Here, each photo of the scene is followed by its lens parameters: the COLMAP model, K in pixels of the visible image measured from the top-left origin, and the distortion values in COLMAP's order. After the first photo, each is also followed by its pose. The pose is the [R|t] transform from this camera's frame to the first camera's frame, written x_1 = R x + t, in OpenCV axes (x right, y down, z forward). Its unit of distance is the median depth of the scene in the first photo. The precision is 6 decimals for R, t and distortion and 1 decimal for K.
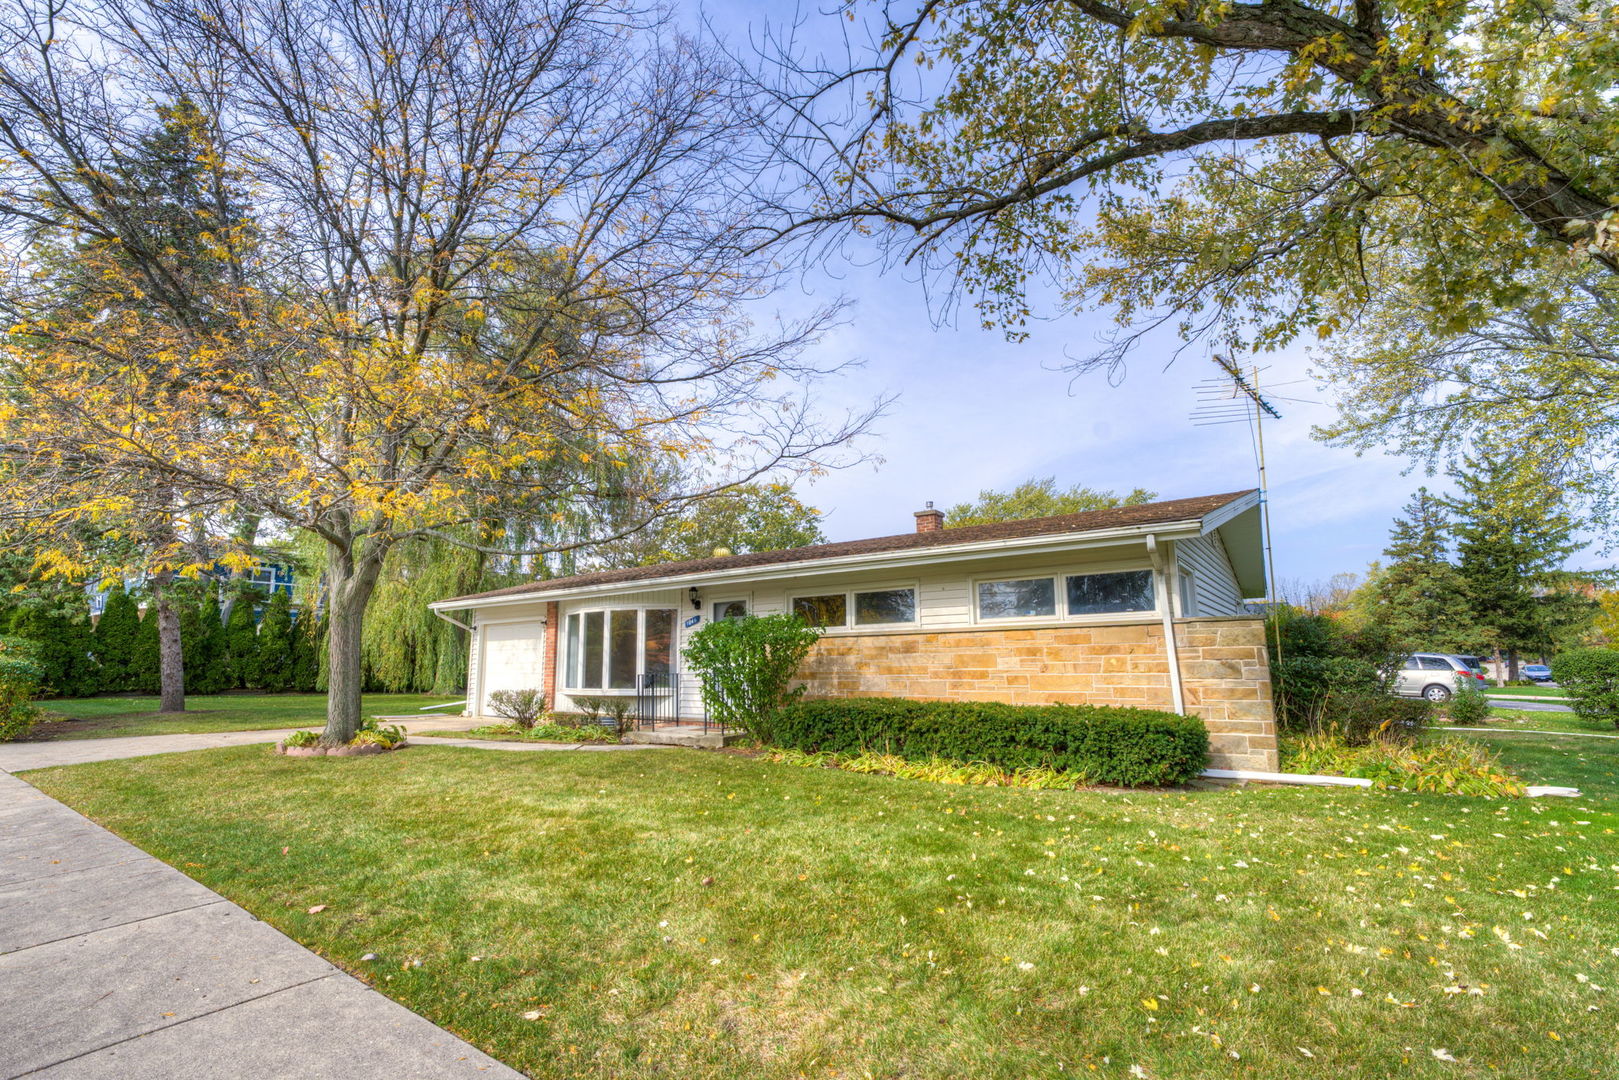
lens RADIAL K [[737.1, 0, 805.1], [0, 737.1, 542.4], [0, 0, 1]] dist [-0.017868, -0.000334]
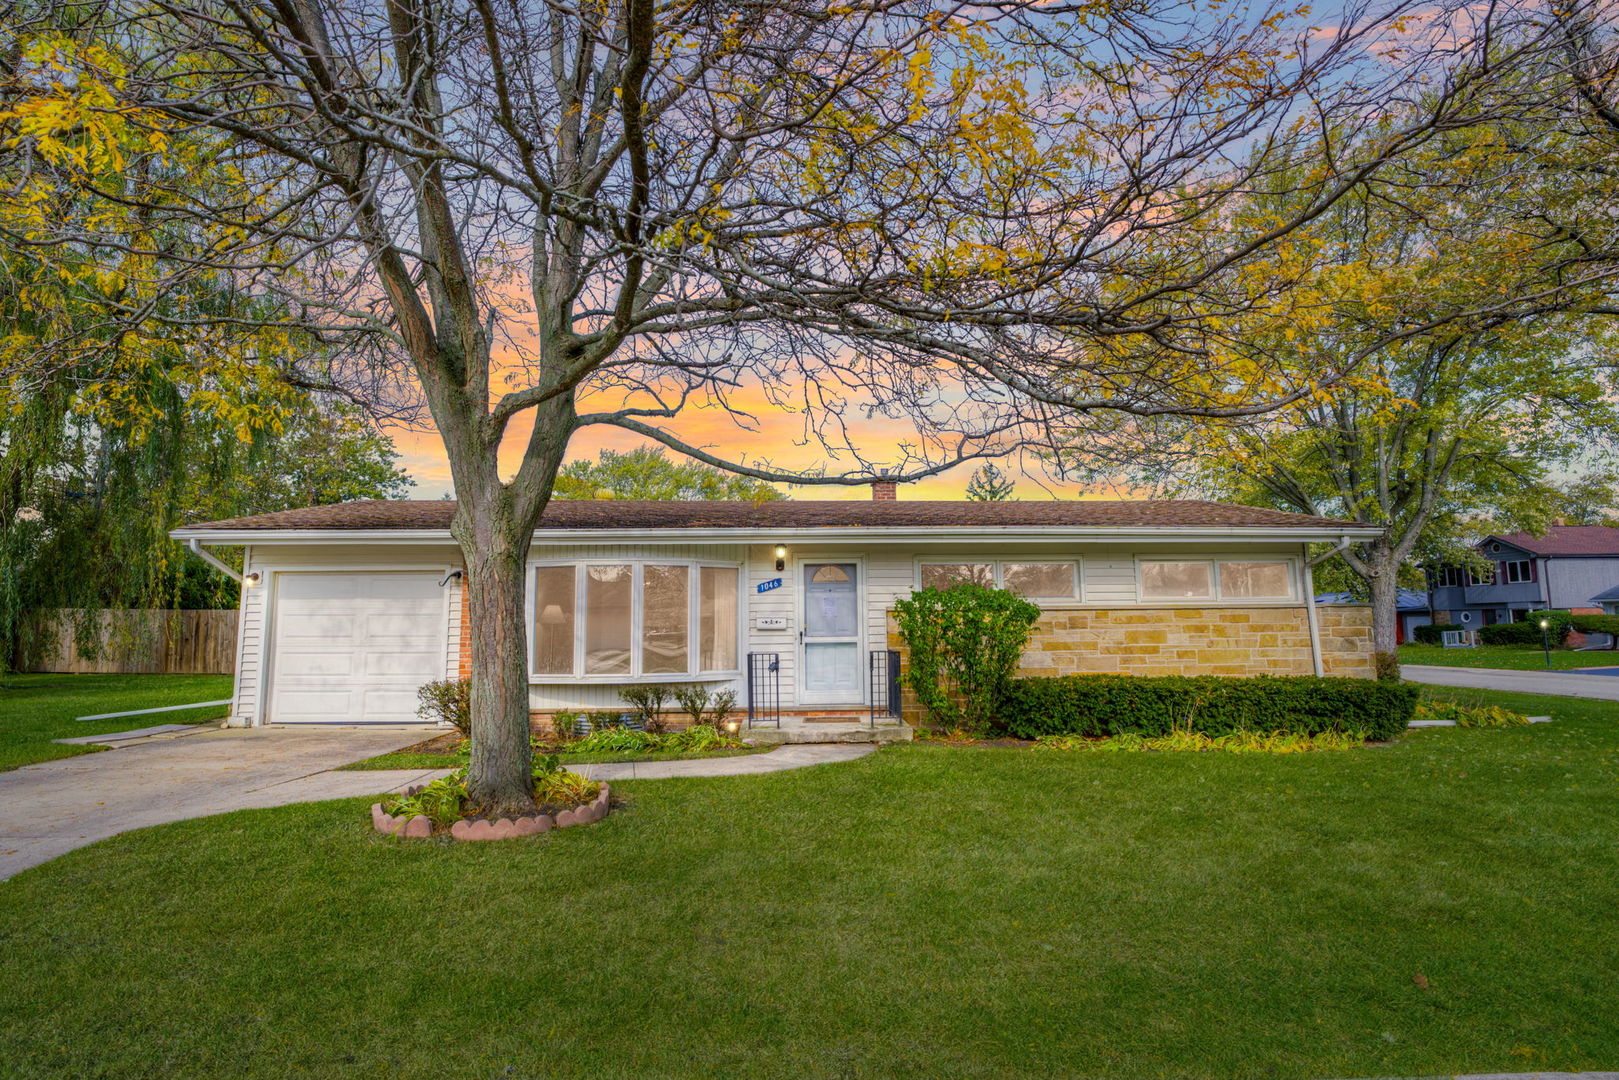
lens RADIAL K [[737.1, 0, 812.8], [0, 737.1, 534.1], [0, 0, 1]] dist [-0.017868, -0.000334]
pose [[0.786313, 0.081389, 0.612444, -0.563009], [-0.103415, 0.994638, 0.000594, 0.043700], [-0.609111, -0.063803, 0.790514, 0.325266]]
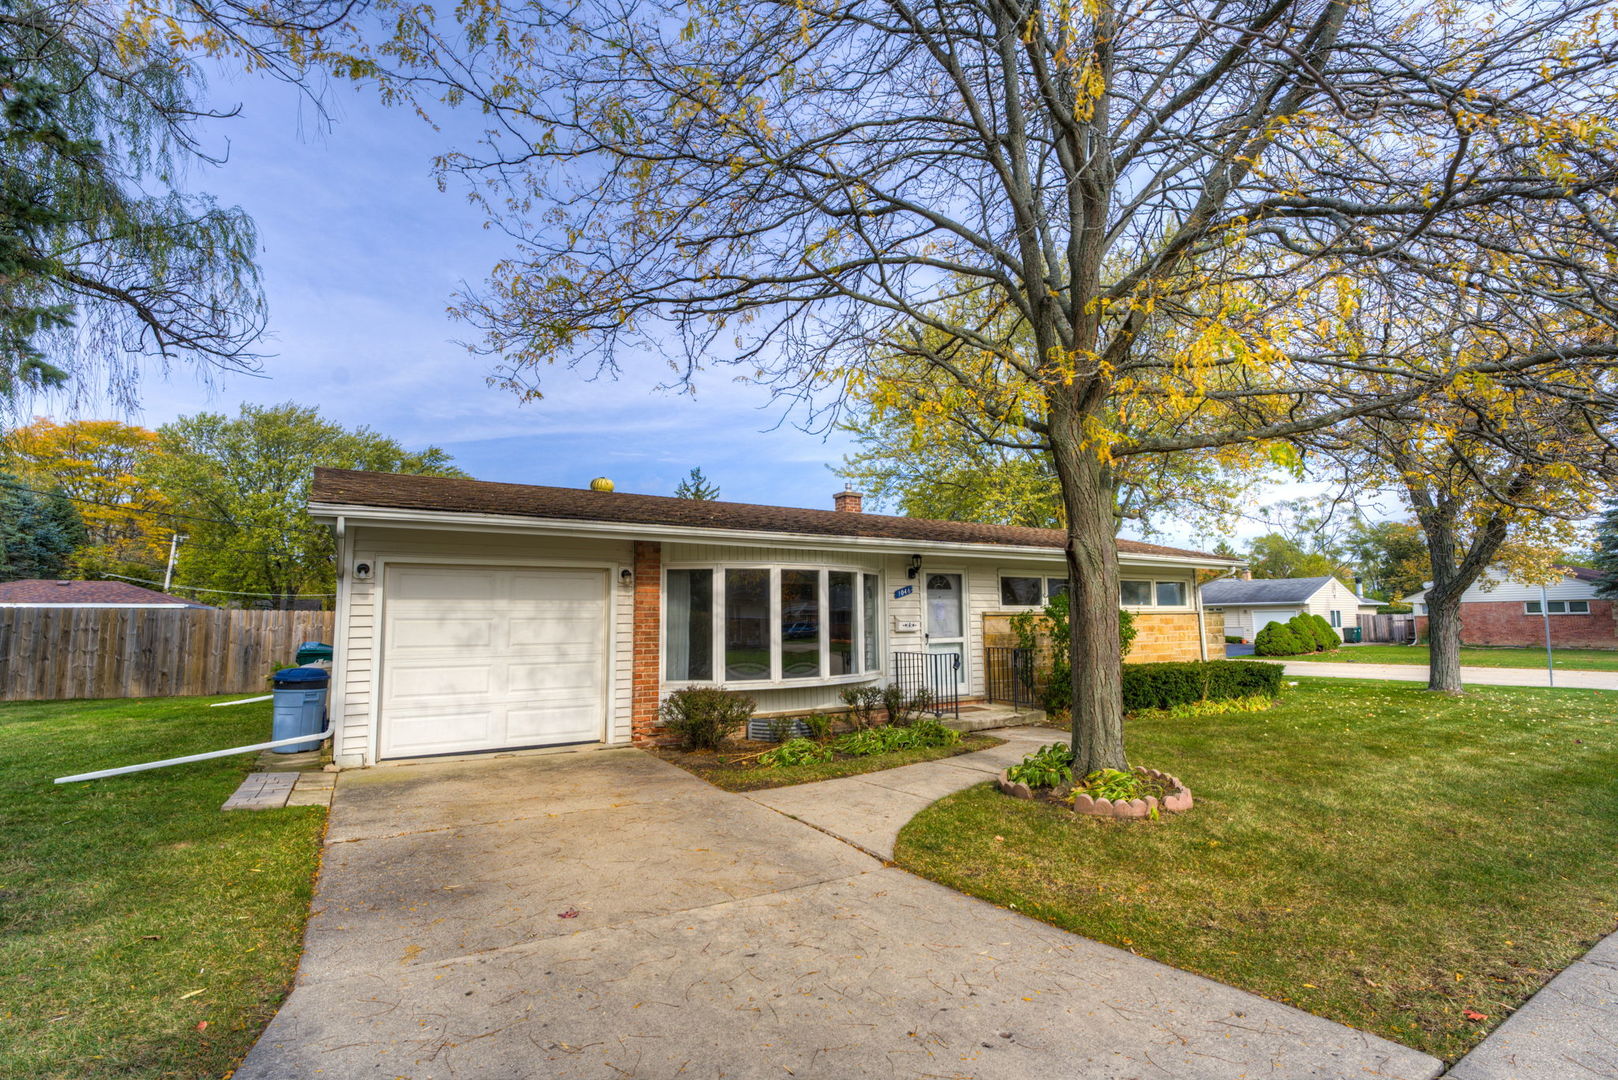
lens RADIAL K [[736.7, 0, 811.3], [0, 736.7, 538.5], [0, 0, 1]] dist [-0.017868, -0.000334]
pose [[0.382936, 0.109854, 0.917220, -0.930409], [-0.146350, 0.987579, -0.057180, 0.102420], [-0.912108, -0.112339, 0.394257, 0.709466]]
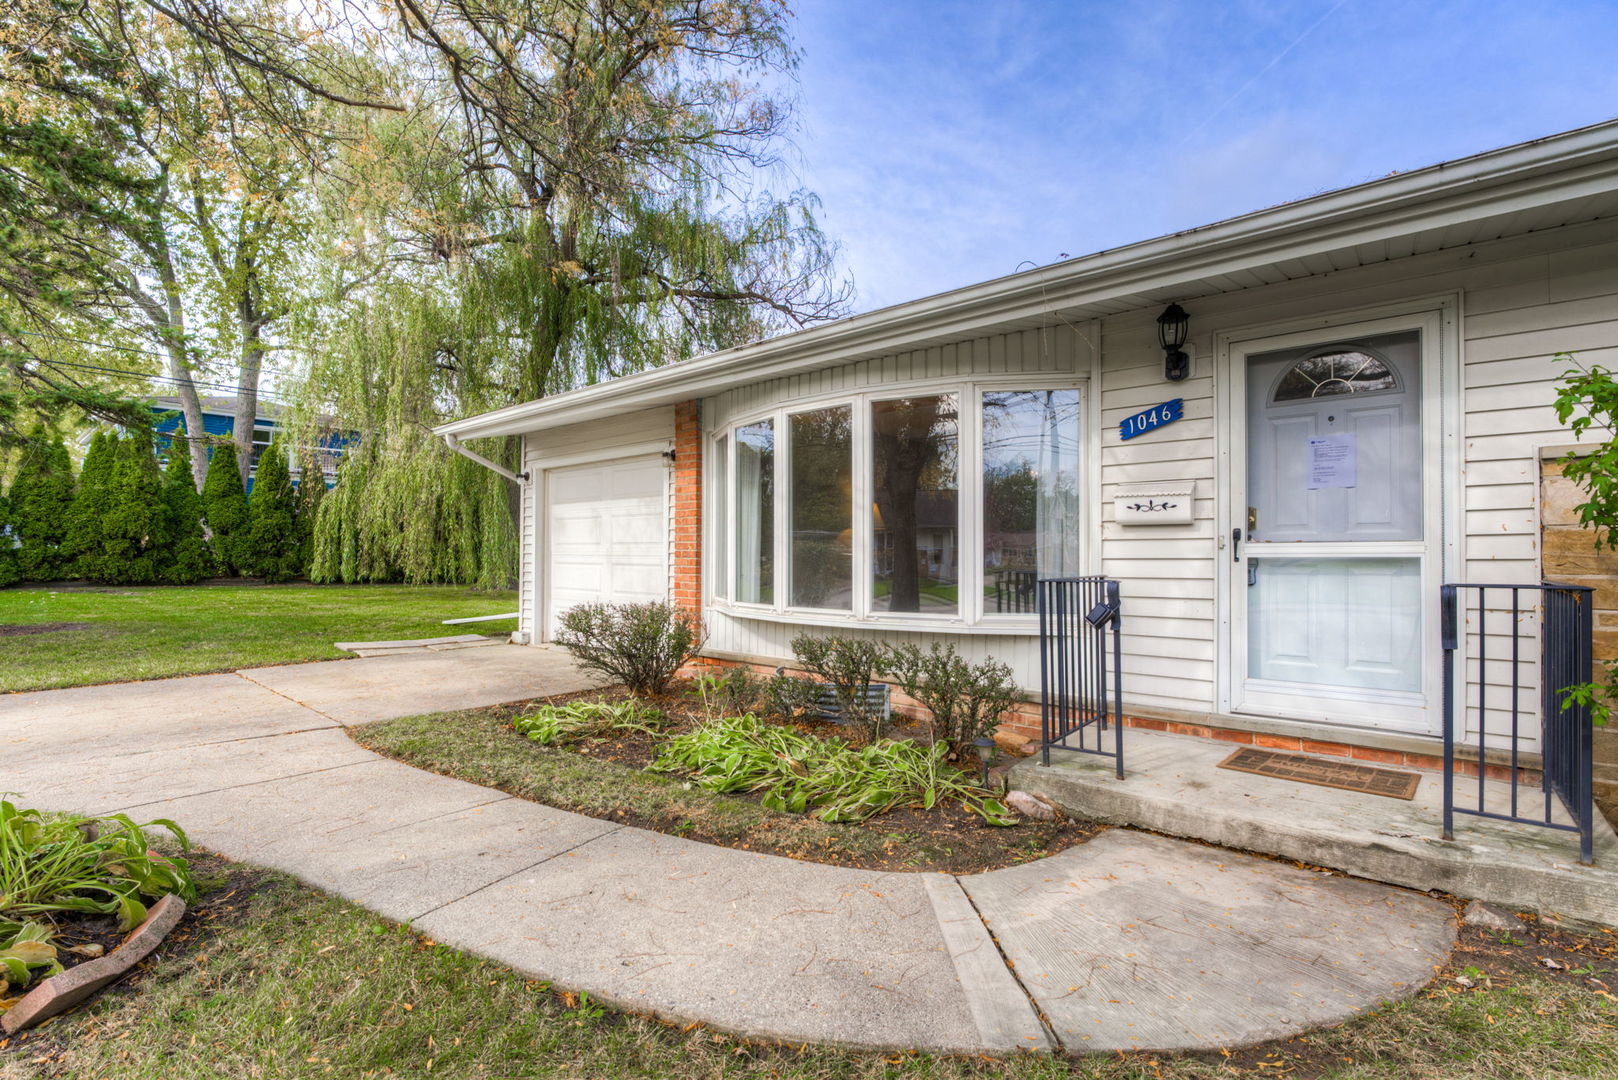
lens RADIAL K [[736.7, 0, 794.1], [0, 736.7, 543.5], [0, 0, 1]] dist [-0.017868, -0.000334]
pose [[0.995862, 0.014081, -0.089784, -0.261516], [-0.000640, 0.988987, 0.148000, 0.105354], [0.090879, -0.147330, 0.984904, 0.608877]]
